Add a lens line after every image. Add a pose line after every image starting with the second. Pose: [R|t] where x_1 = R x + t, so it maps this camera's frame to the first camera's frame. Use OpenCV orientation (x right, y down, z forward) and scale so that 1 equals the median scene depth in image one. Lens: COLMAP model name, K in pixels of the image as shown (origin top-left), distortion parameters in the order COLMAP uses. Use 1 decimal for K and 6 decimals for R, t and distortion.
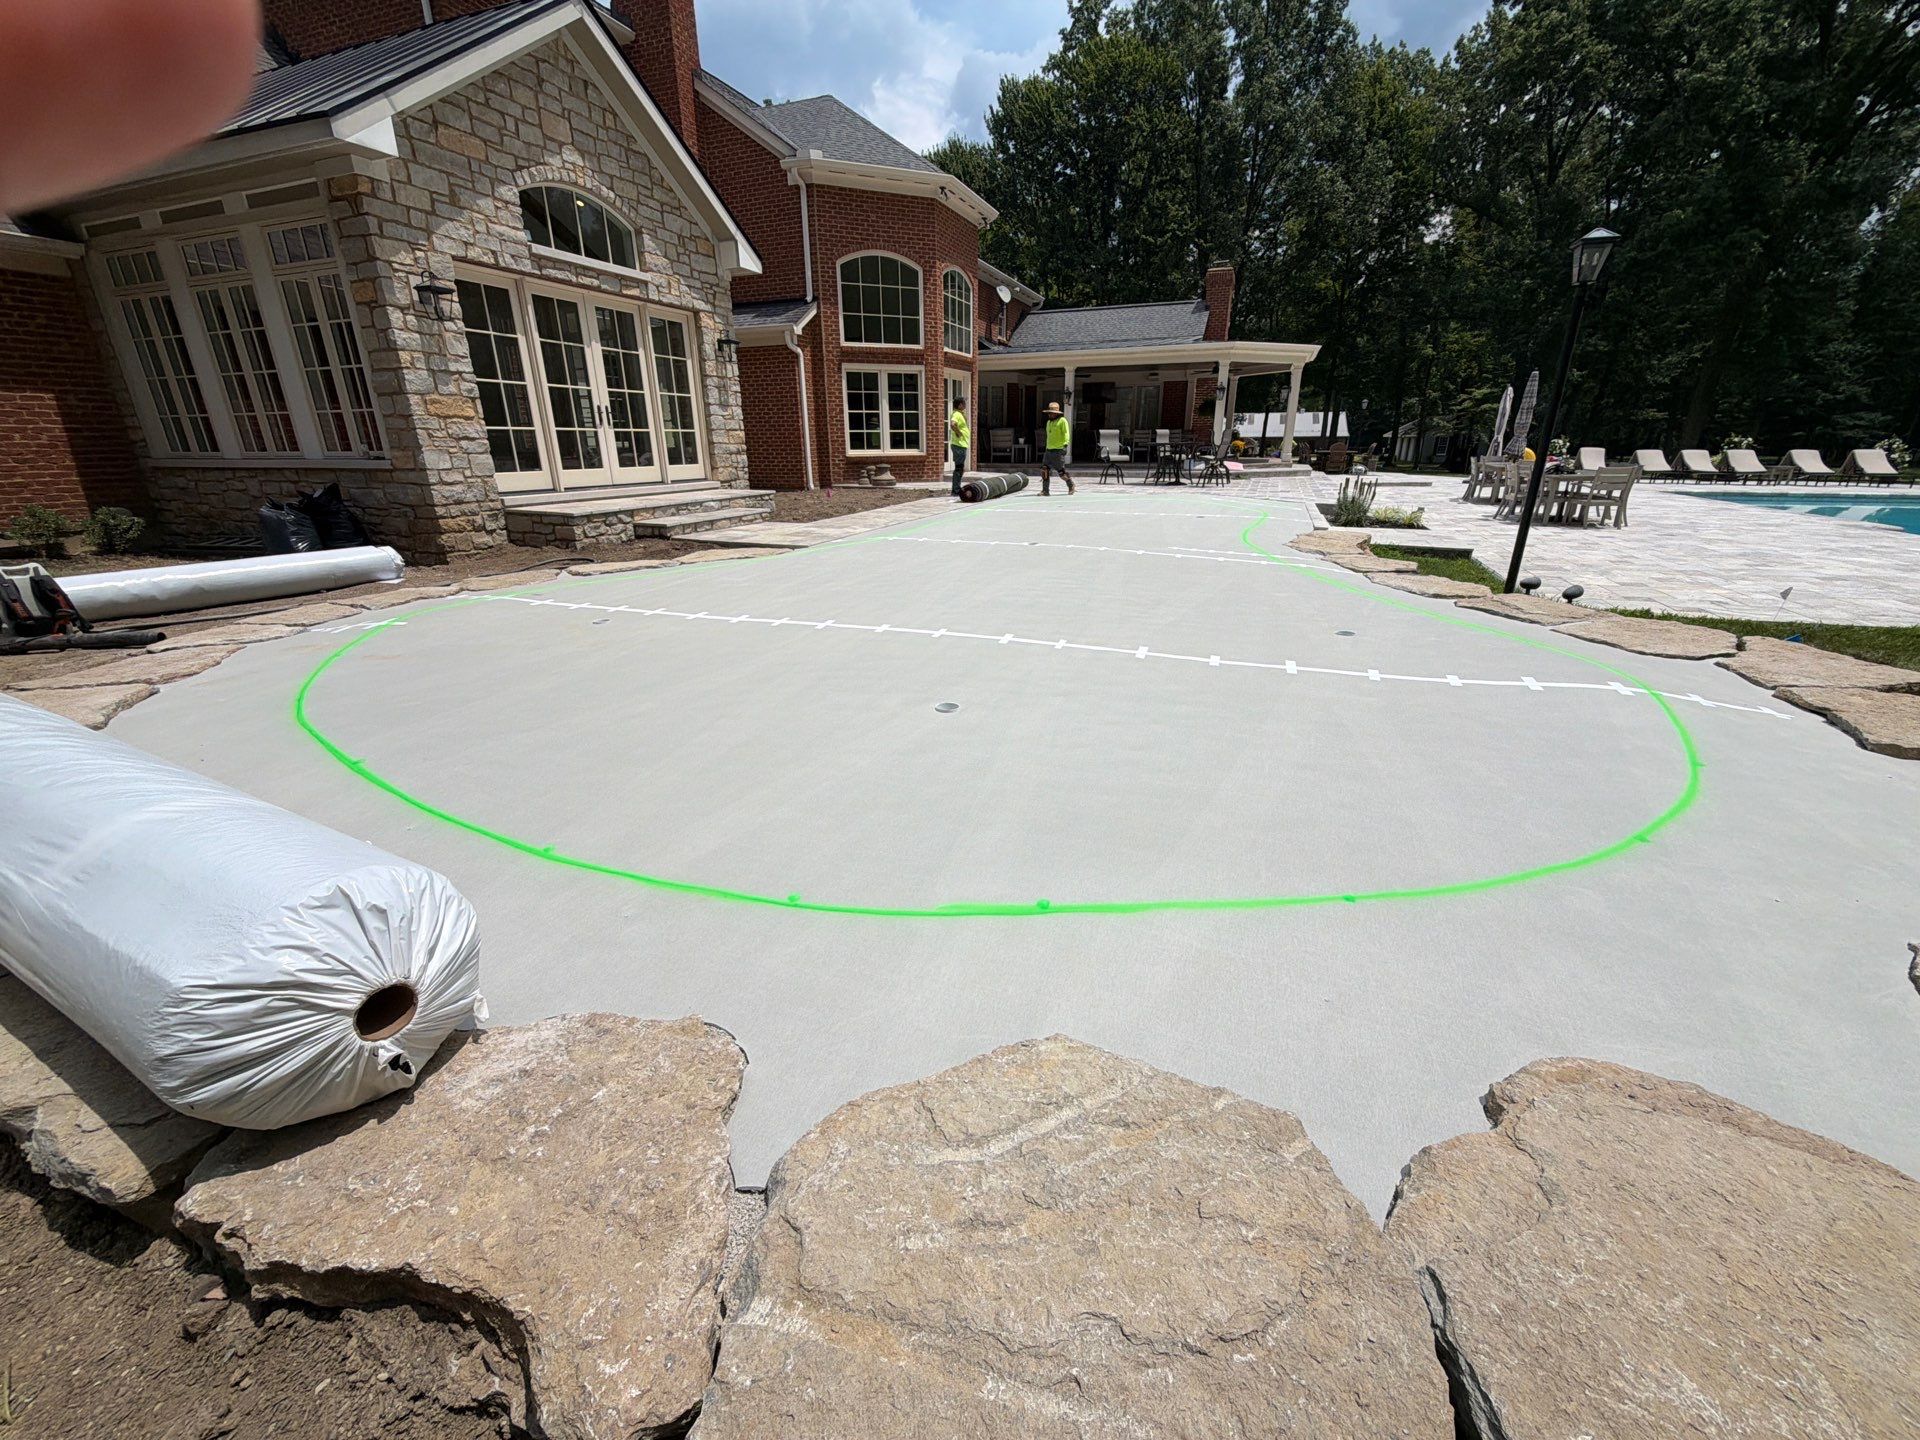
lens RADIAL K [[765.1, 0, 964.9], [0, 765.1, 719.8], [0, 0, 1]] dist [-0.000216, -0.000057]
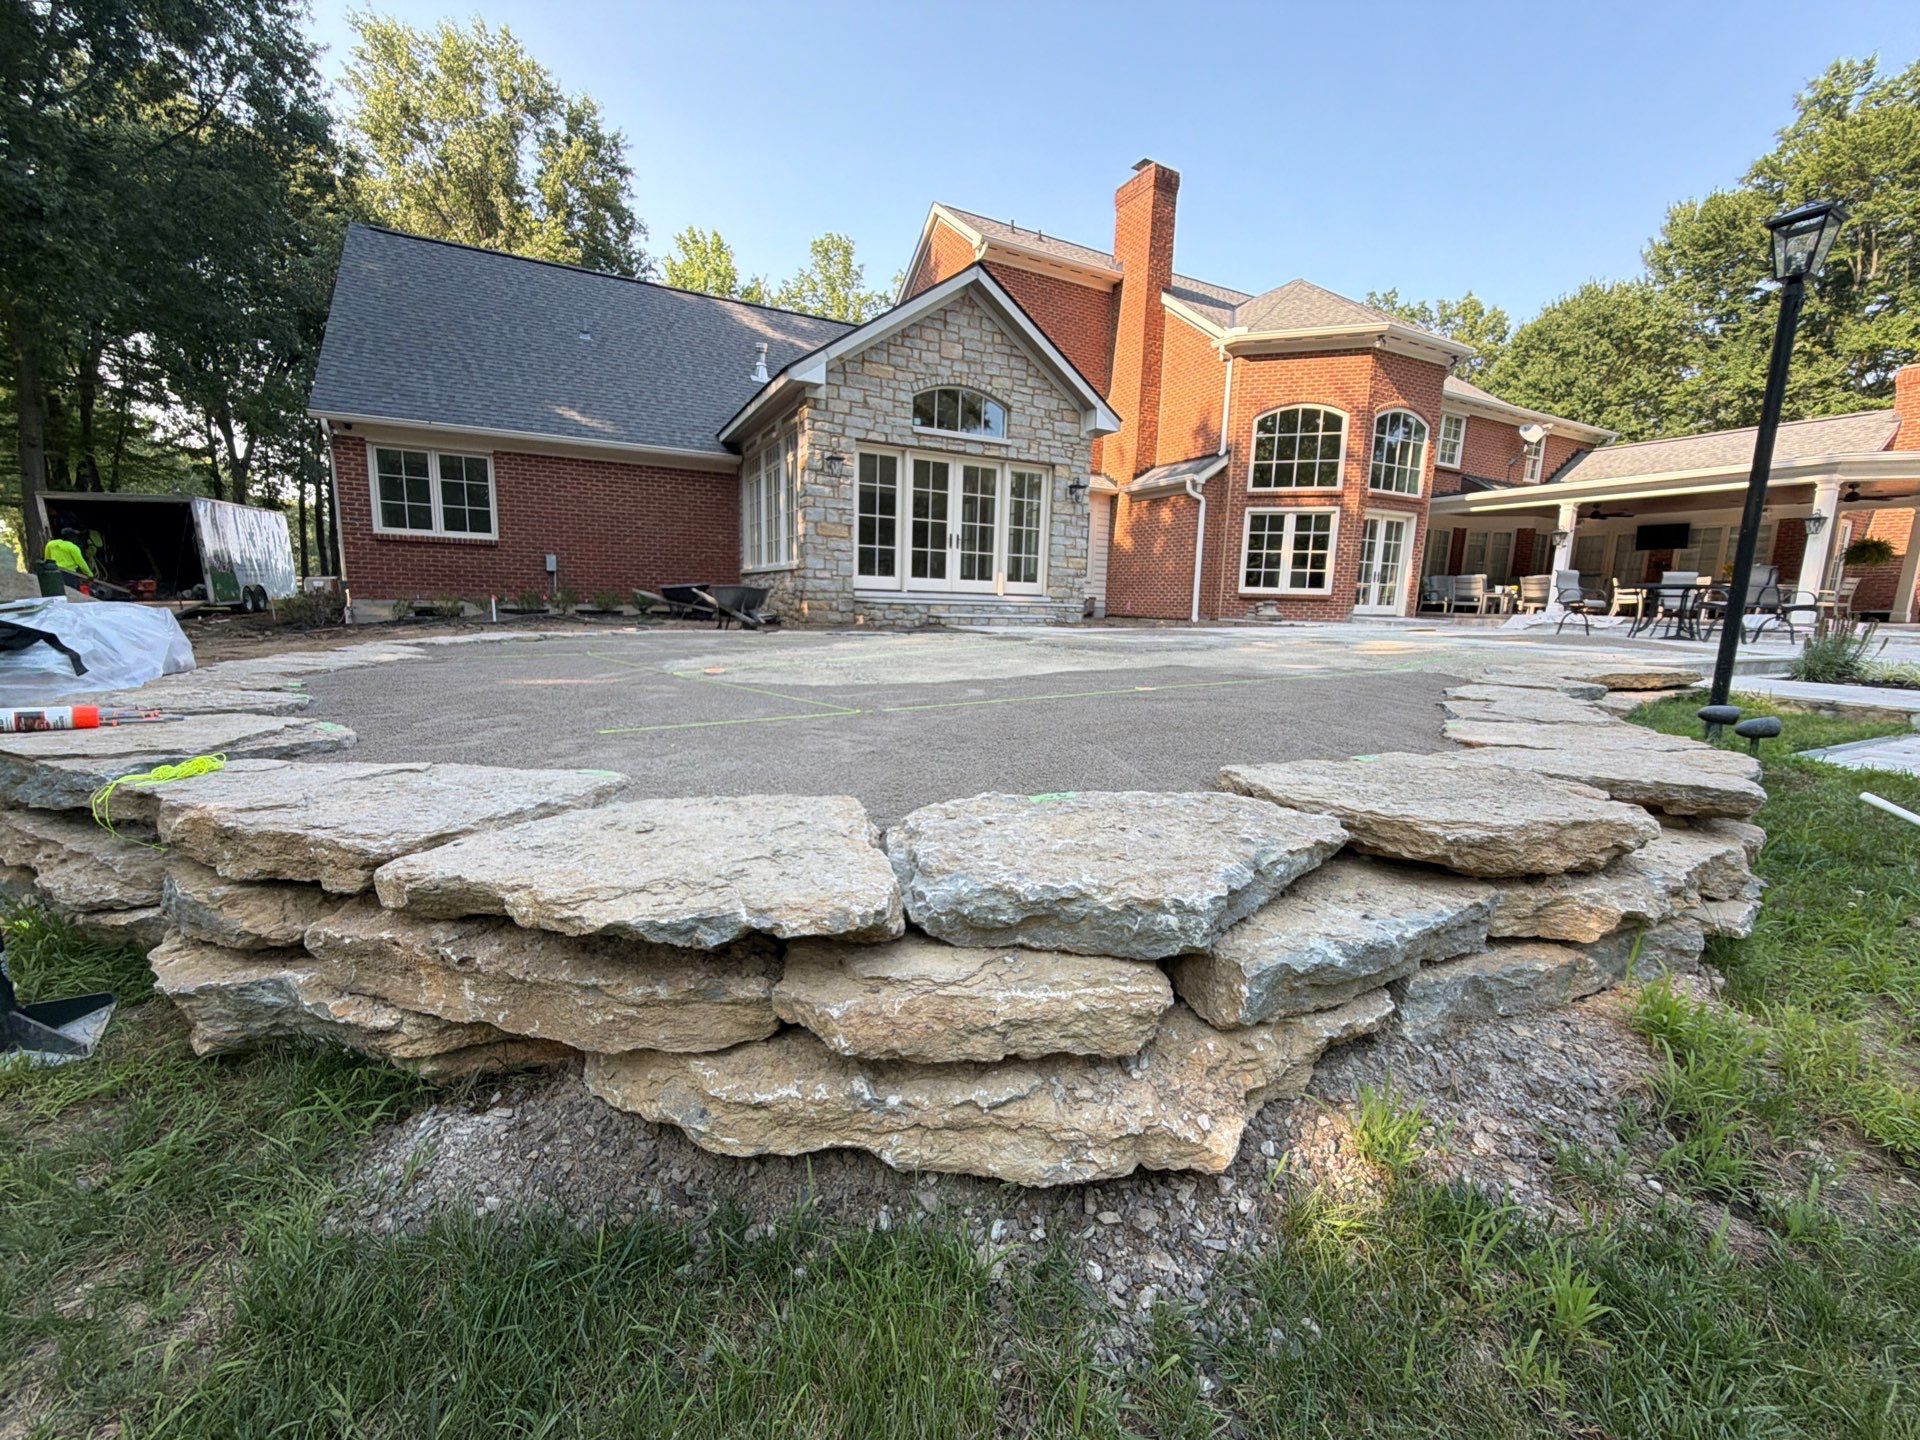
lens RADIAL K [[765.1, 0, 959.1], [0, 765.1, 718.5], [0, 0, 1]] dist [-0.000216, -0.000057]
pose [[0.748814, 0.129192, -0.650067, 0.389519], [-0.258584, 0.960037, -0.107070, 0.033295], [0.610255, 0.248272, 0.752296, 0.073777]]
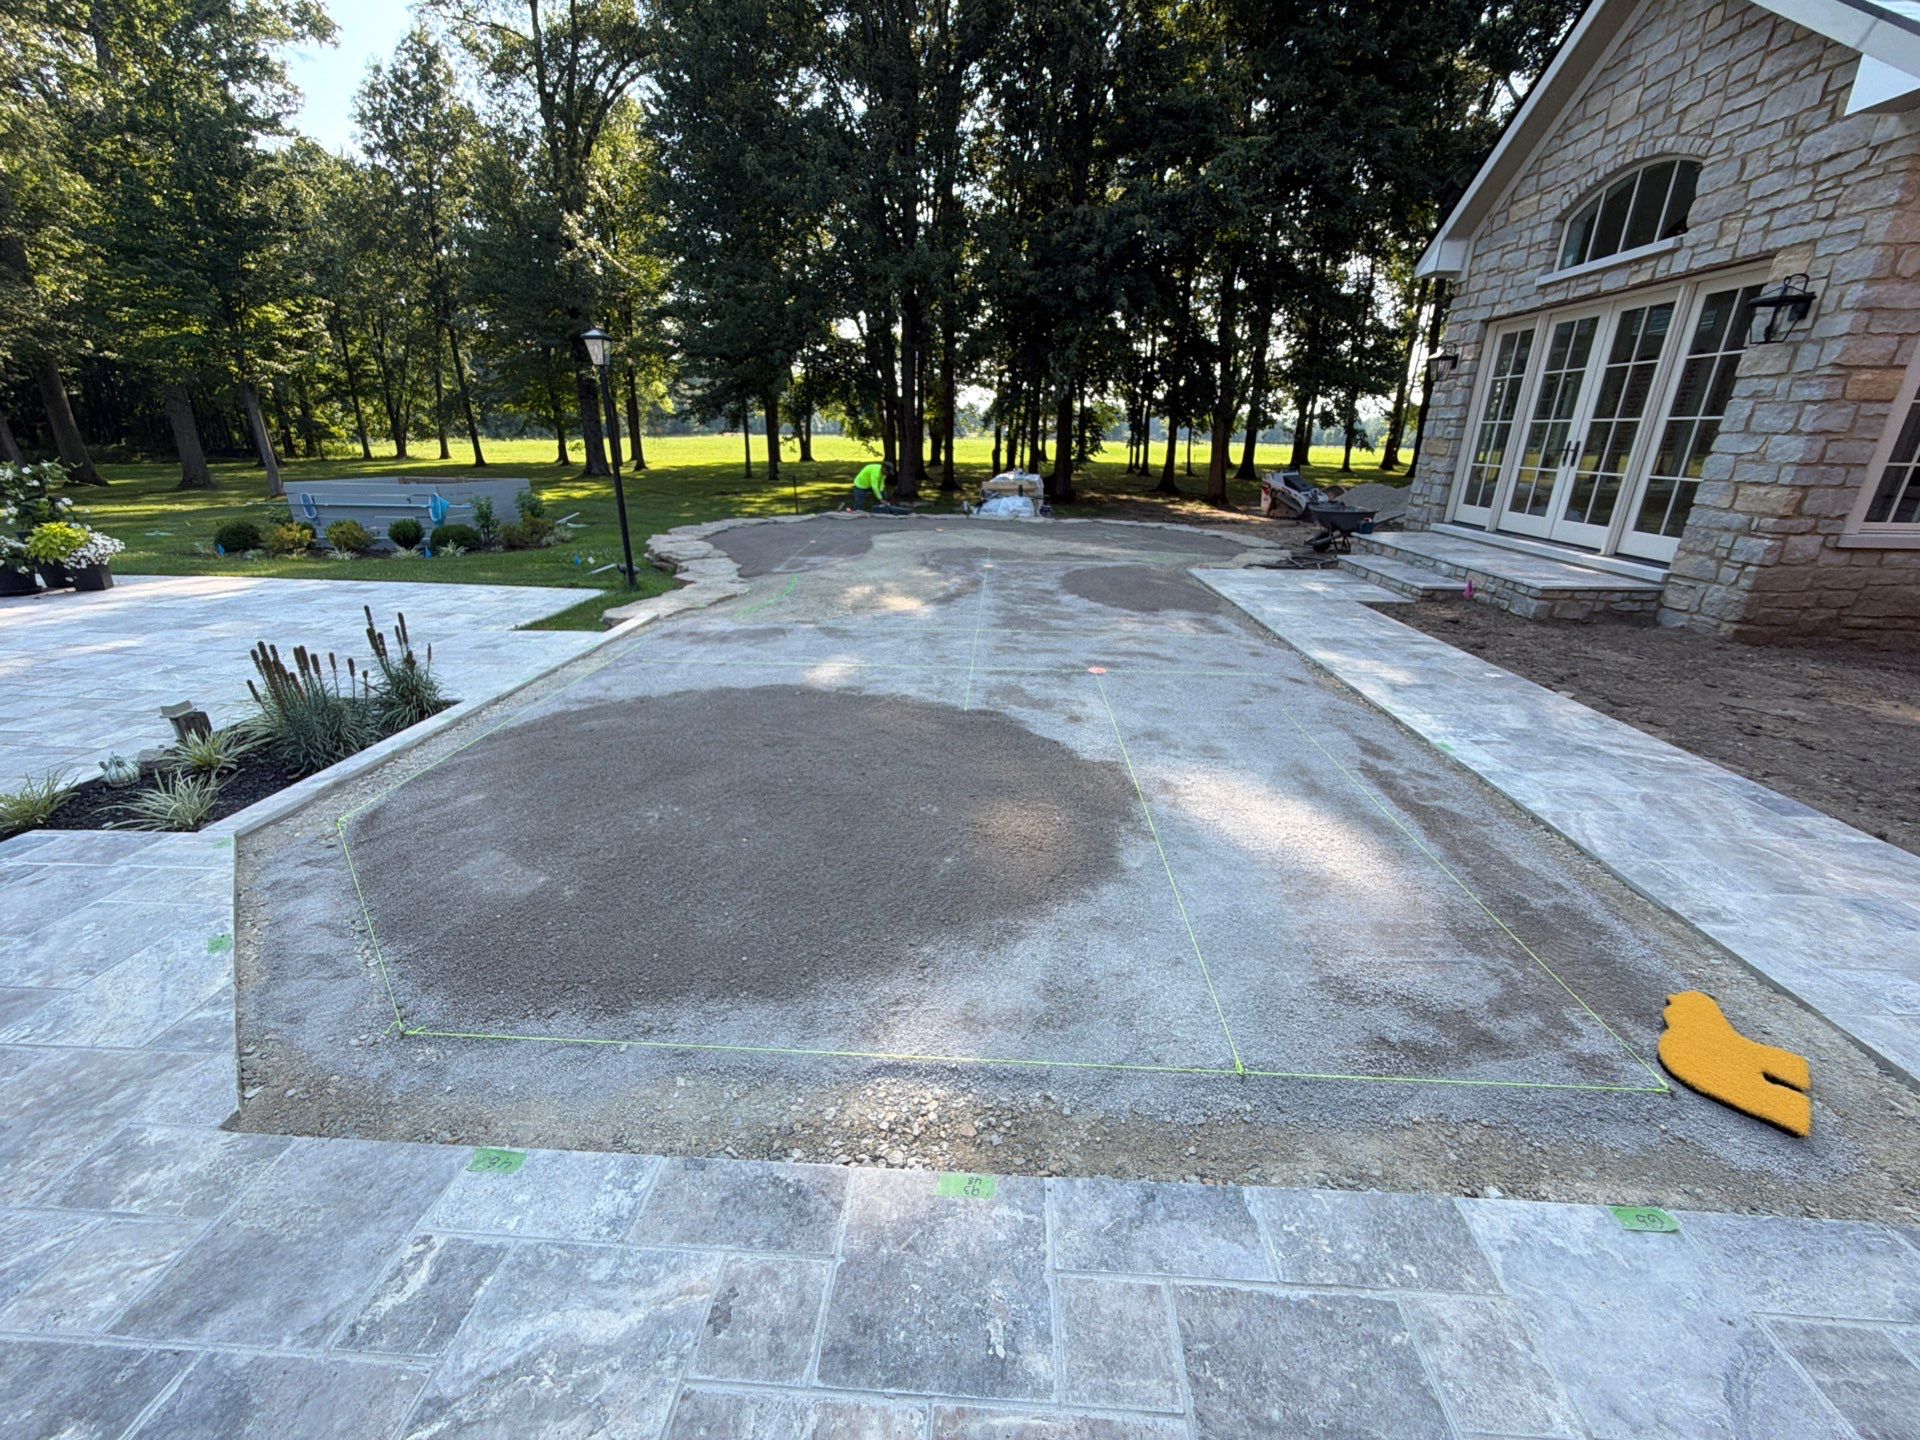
lens RADIAL K [[765.1, 0, 964.7], [0, 765.1, 725.3], [0, 0, 1]] dist [-0.000216, -0.000057]
pose [[-0.948774, 0.107039, -0.297273, 0.347737], [-0.114897, 0.759568, 0.640200, -0.552254], [0.294325, 0.641560, -0.708359, 1.388073]]
